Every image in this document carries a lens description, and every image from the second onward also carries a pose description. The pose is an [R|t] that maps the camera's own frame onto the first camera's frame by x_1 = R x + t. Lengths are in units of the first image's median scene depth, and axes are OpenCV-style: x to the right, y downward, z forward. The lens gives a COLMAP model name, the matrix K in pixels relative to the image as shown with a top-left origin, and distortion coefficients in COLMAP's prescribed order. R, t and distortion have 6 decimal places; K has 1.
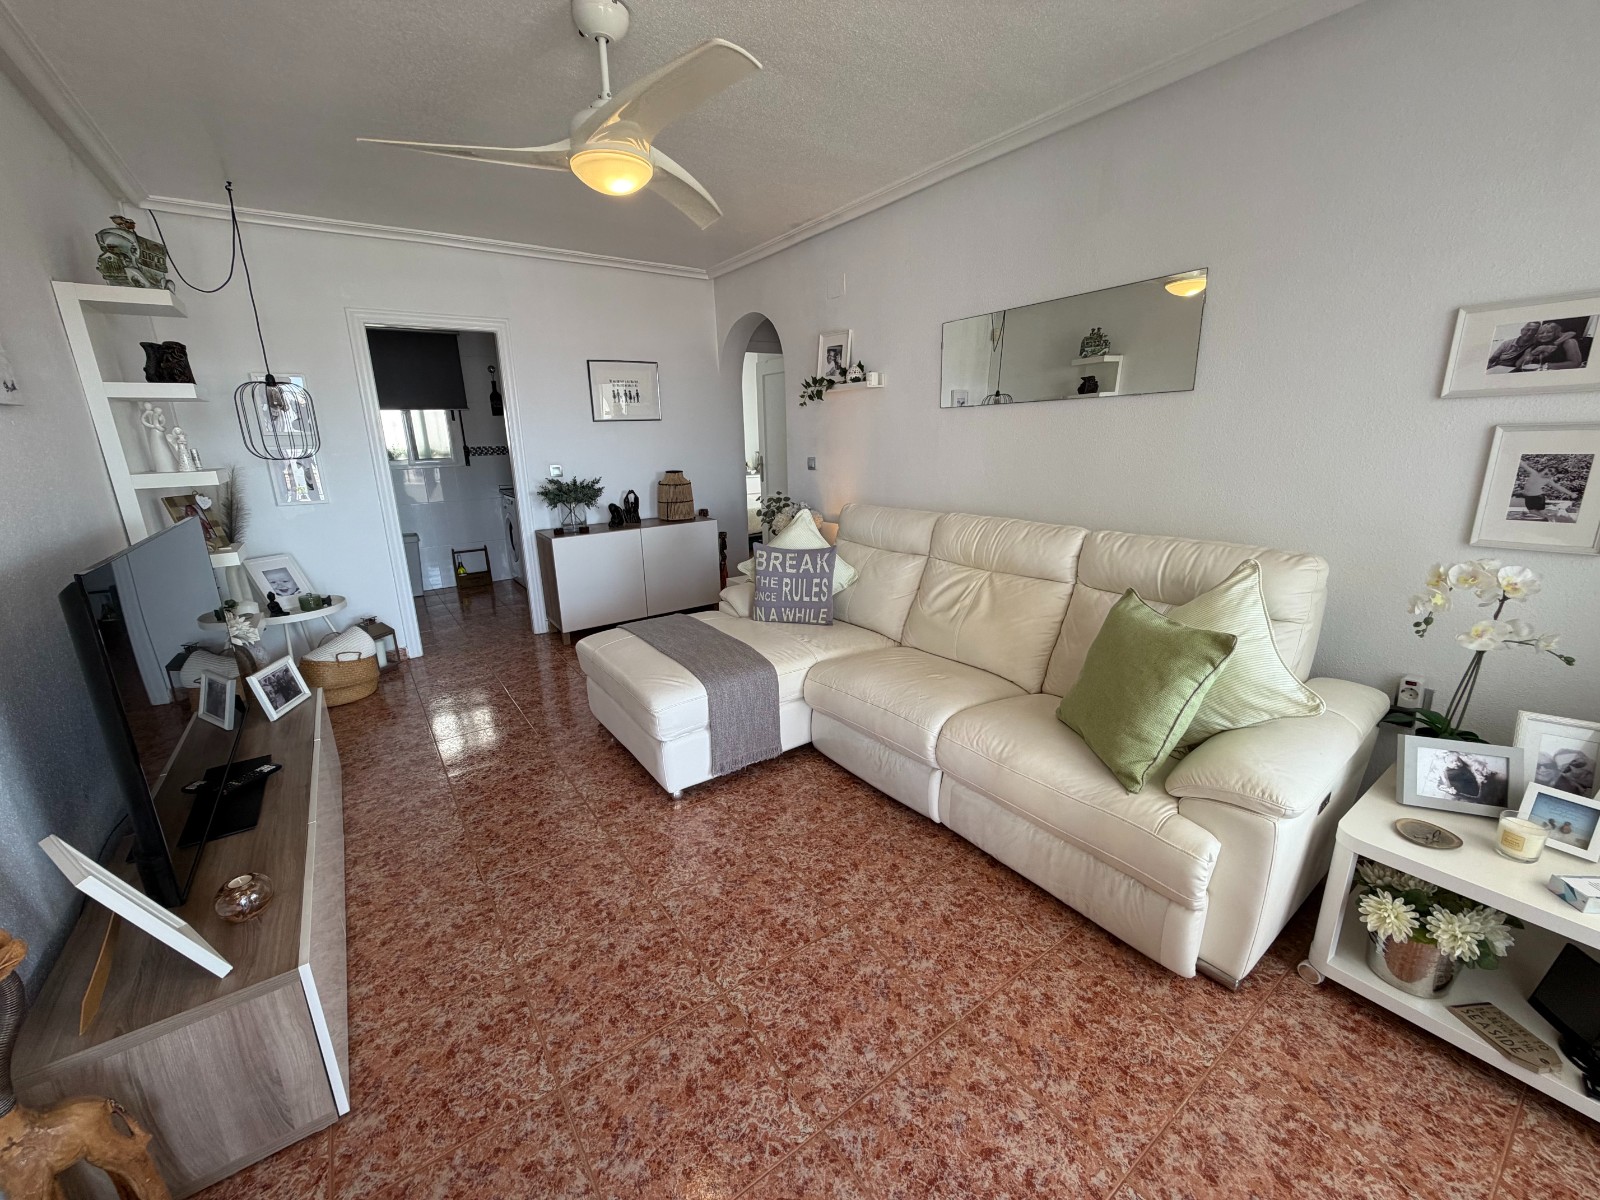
lens RADIAL K [[640.8, 0, 796.0], [0, 640.8, 601.2], [0, 0, 1]] dist [0.001136, -0.000432]
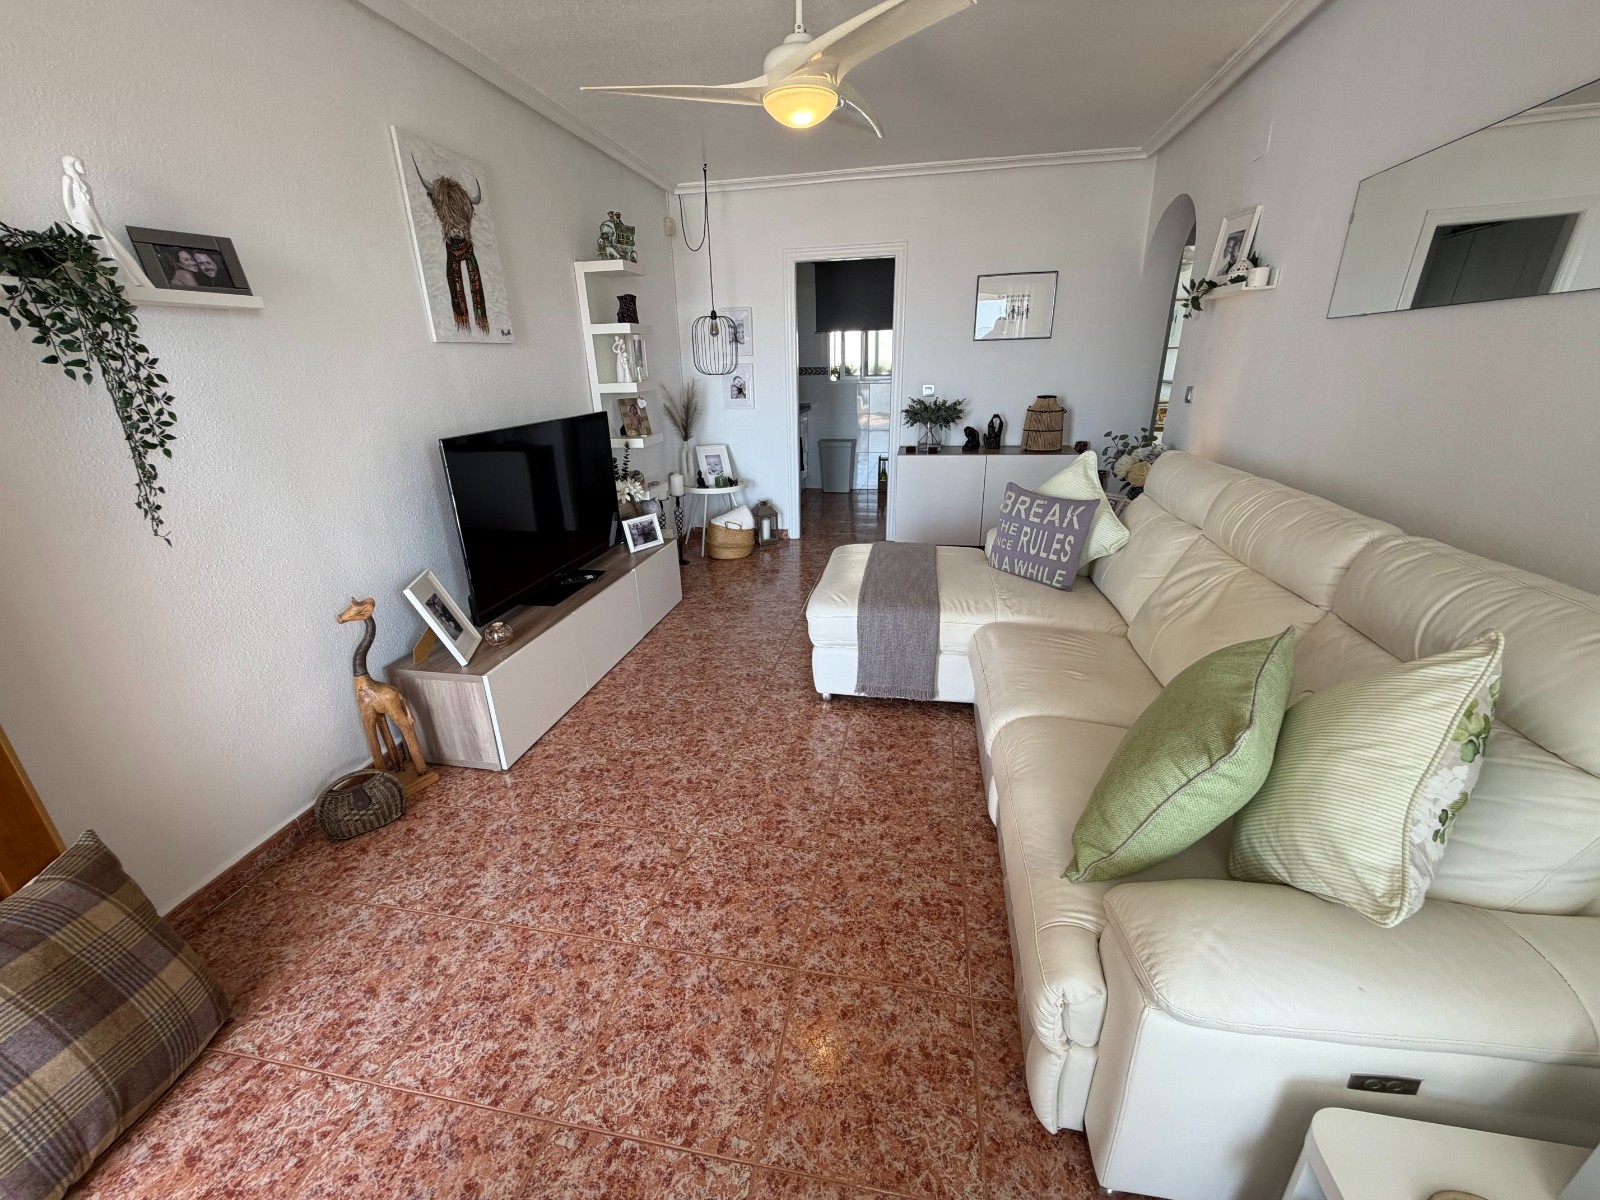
lens RADIAL K [[640.8, 0, 796.0], [0, 640.8, 601.2], [0, 0, 1]] dist [0.001136, -0.000432]
pose [[0.689695, 0.262965, -0.674663, 0.455961], [-0.178568, 0.964718, 0.193474, -0.059695], [0.701736, -0.012965, 0.712319, 0.164744]]
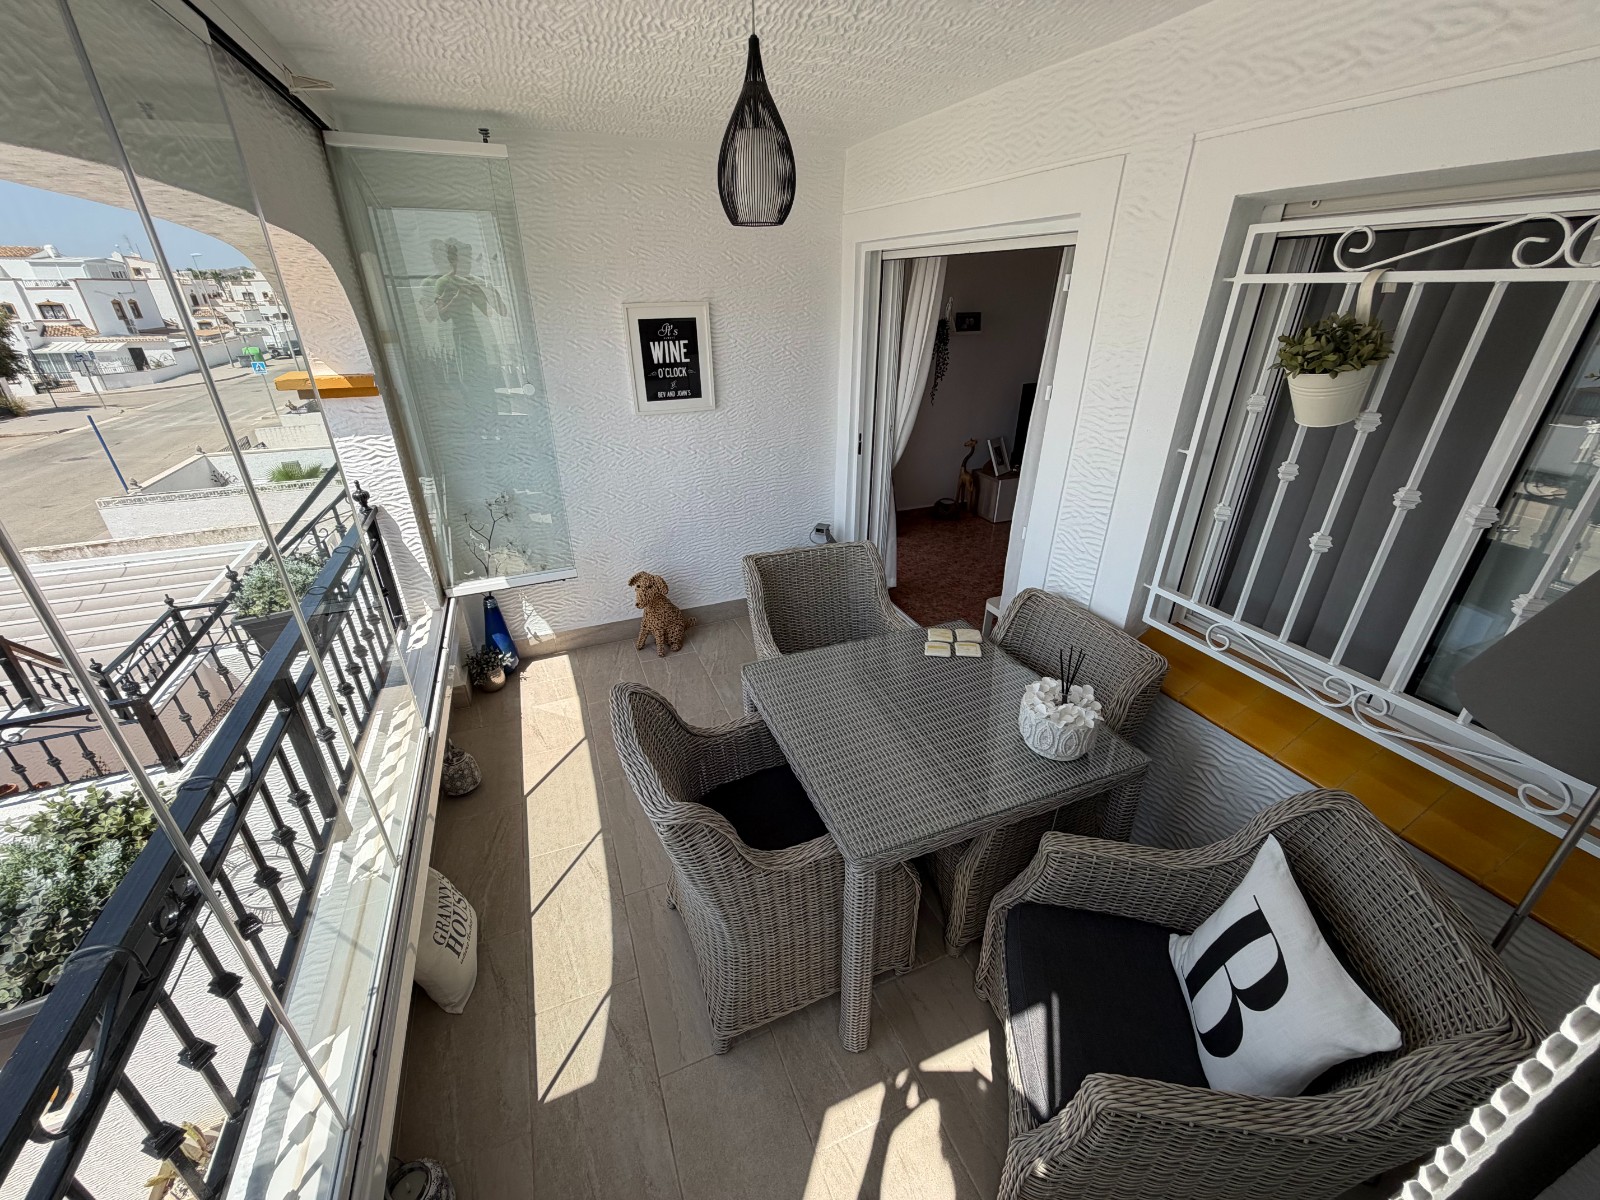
lens RADIAL K [[640.8, 0, 796.0], [0, 640.8, 601.2], [0, 0, 1]] dist [0.001136, -0.000432]
pose [[-0.219127, 0.451316, -0.865042, 1.777252], [-0.244287, 0.832974, 0.496466, -0.280679], [0.944620, 0.320108, -0.072277, 0.117113]]
